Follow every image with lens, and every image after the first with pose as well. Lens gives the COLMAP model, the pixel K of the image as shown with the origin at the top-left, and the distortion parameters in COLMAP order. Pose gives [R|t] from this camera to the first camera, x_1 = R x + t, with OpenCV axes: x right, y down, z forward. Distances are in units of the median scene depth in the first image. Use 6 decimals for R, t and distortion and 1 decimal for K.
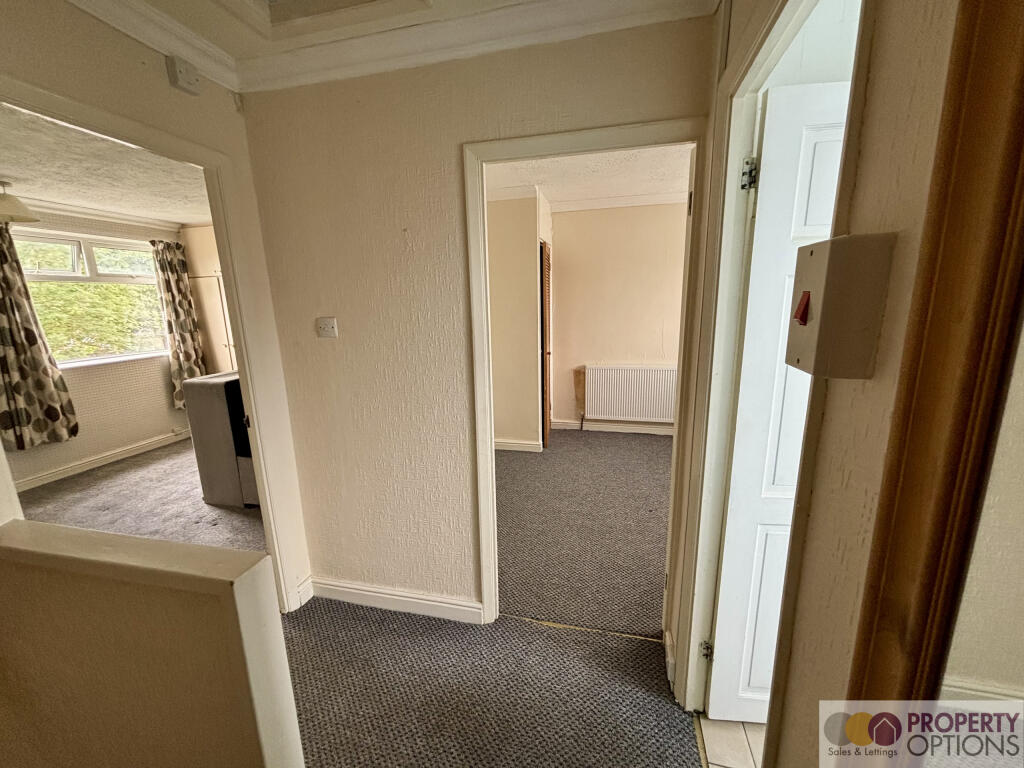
lens RADIAL K [[408.8, 0, 512.0], [0, 408.8, 384.0], [0, 0, 1]] dist [-0.000262, -0.000707]
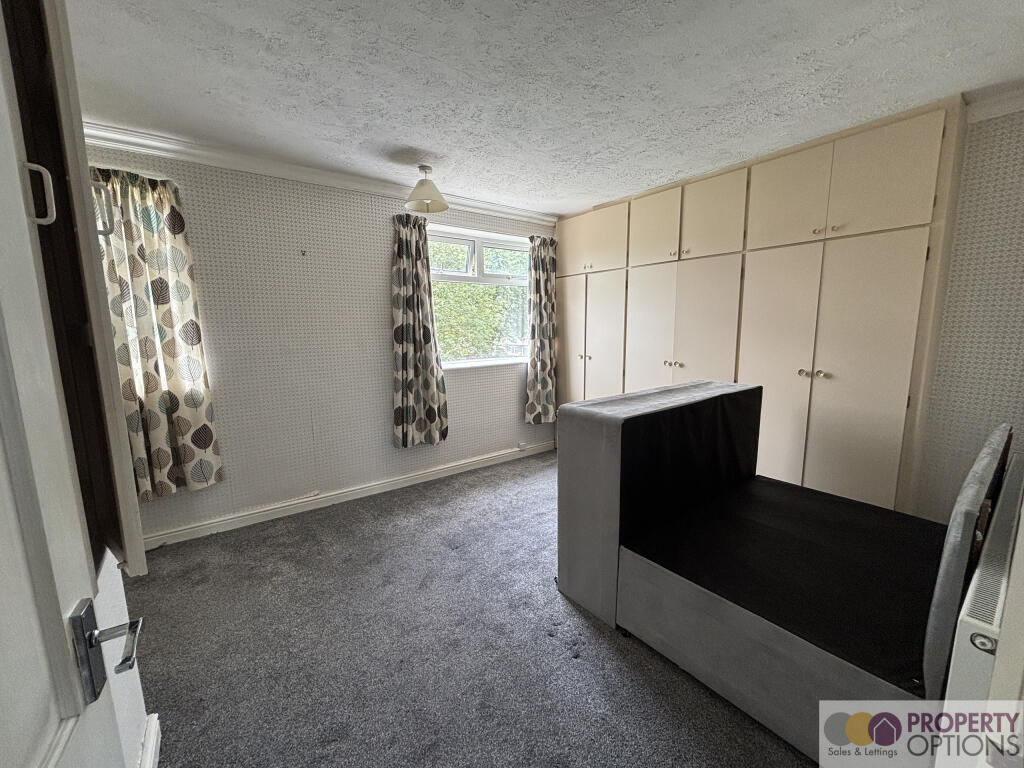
lens RADIAL K [[408.8, 0, 512.0], [0, 408.8, 384.0], [0, 0, 1]] dist [-0.000262, -0.000707]
pose [[0.769830, 0.106087, -0.629371, -0.367498], [-0.135208, 0.990816, 0.001630, -0.026344], [0.623763, 0.083842, 0.777104, 0.352352]]
